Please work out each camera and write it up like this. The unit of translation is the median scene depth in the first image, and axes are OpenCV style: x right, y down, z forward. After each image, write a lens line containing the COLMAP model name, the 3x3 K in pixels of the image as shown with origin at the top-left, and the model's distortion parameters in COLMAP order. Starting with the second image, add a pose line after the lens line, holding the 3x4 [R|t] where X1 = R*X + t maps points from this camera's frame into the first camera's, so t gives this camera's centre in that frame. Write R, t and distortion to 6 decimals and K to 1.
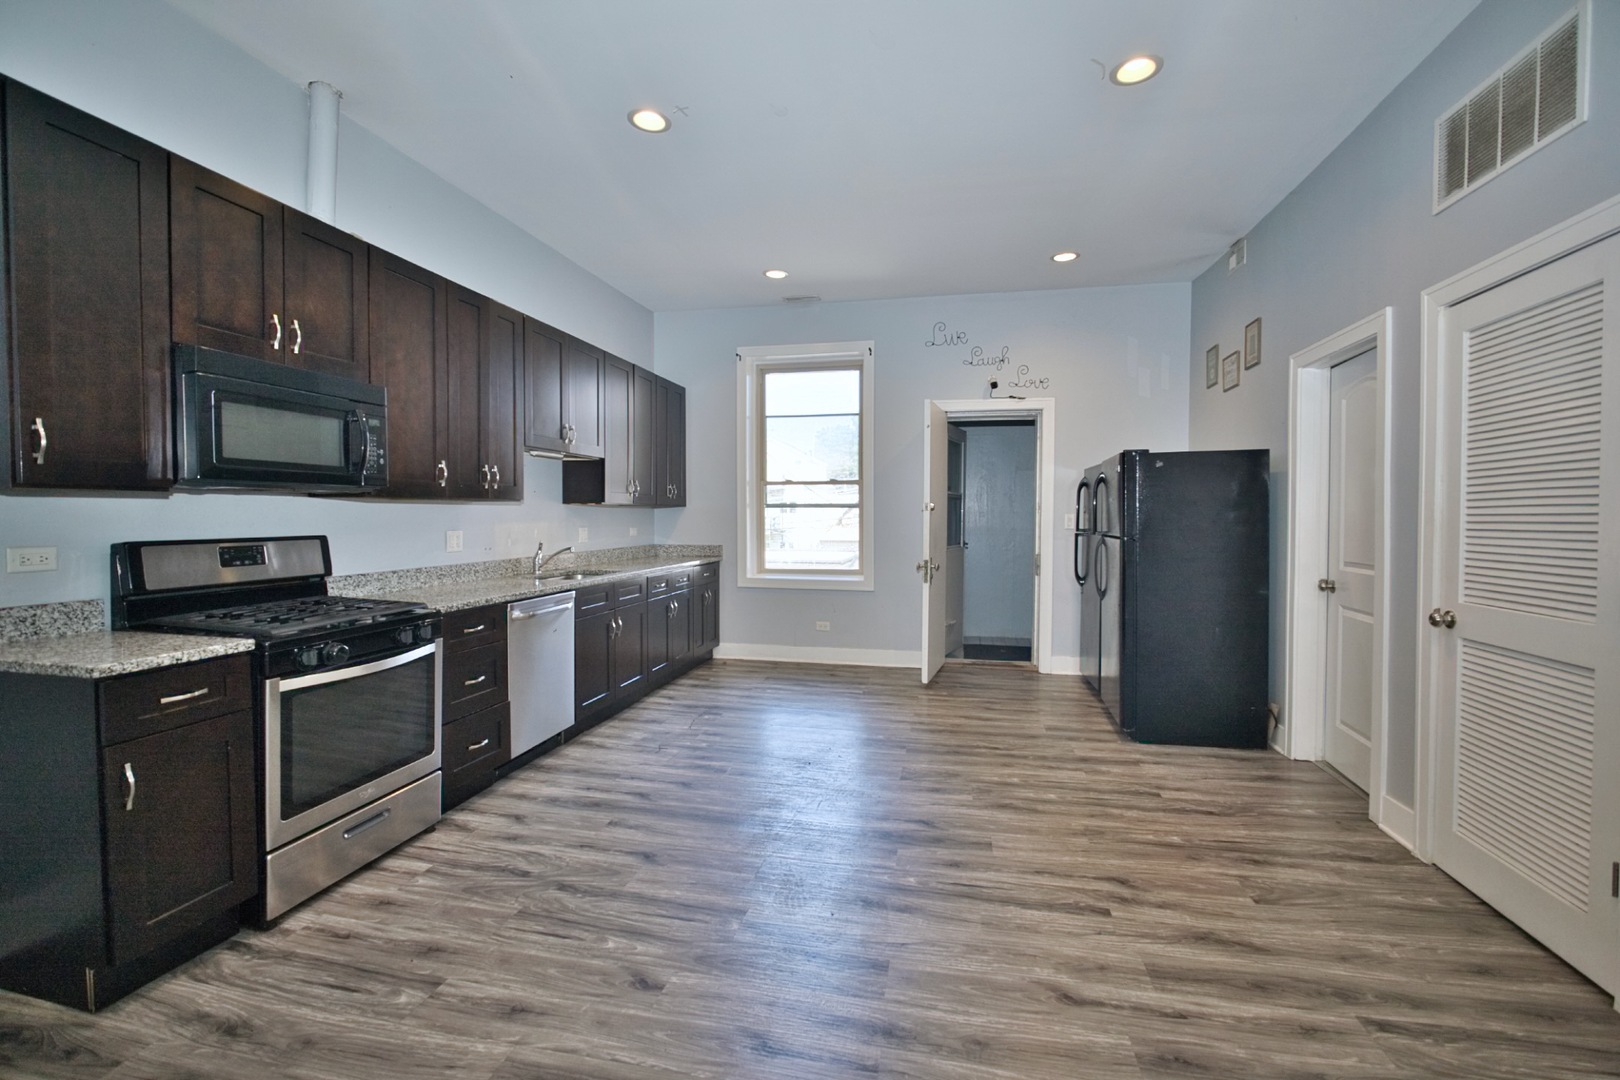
lens RADIAL K [[701.9, 0, 809.2], [0, 701.9, 535.9], [0, 0, 1]] dist [-0.019922, 0.004021]
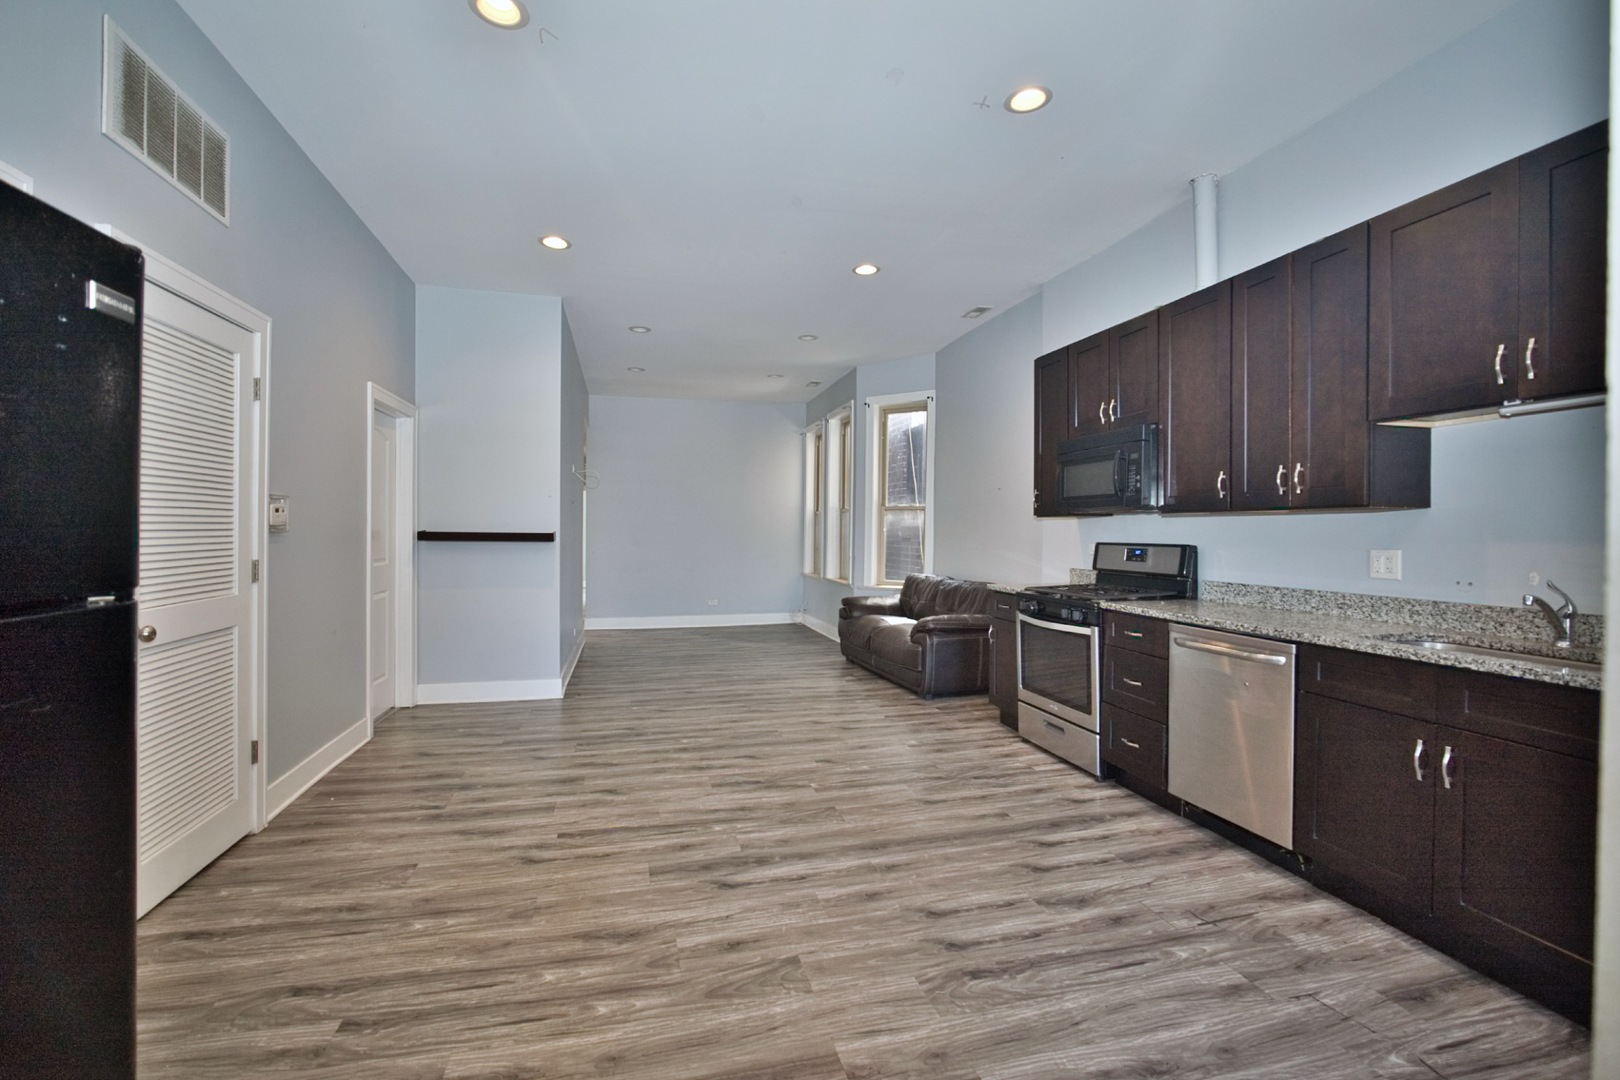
lens RADIAL K [[701.9, 0, 809.1], [0, 701.9, 536.1], [0, 0, 1]] dist [-0.019922, 0.004021]
pose [[-0.895335, -0.005008, -0.445365, 0.400444], [-0.022677, 0.999152, 0.034353, -0.037572], [0.444815, 0.040857, -0.894690, 1.566144]]
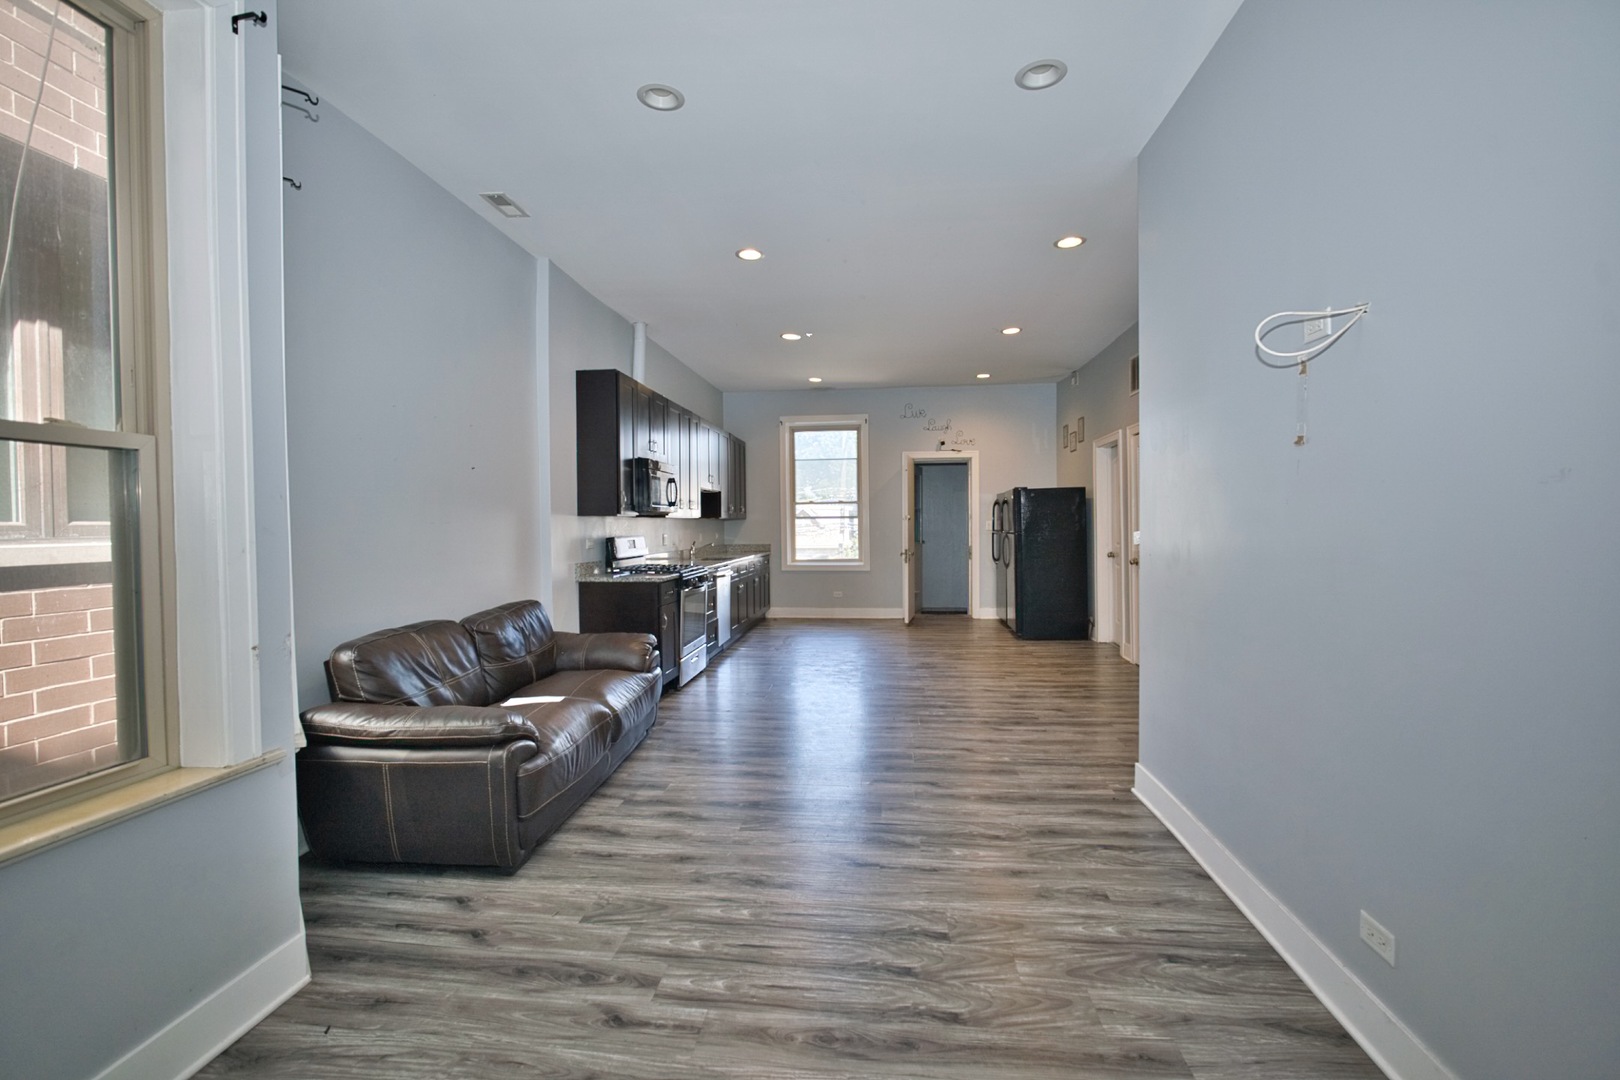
lens RADIAL K [[701.9, 0, 817.1], [0, 701.9, 531.4], [0, 0, 1]] dist [-0.019922, 0.004021]
pose [[0.993953, -0.014260, 0.108881, -0.269554], [0.016283, 0.999710, -0.017718, 0.020302], [-0.108596, 0.019383, 0.993897, -0.765800]]
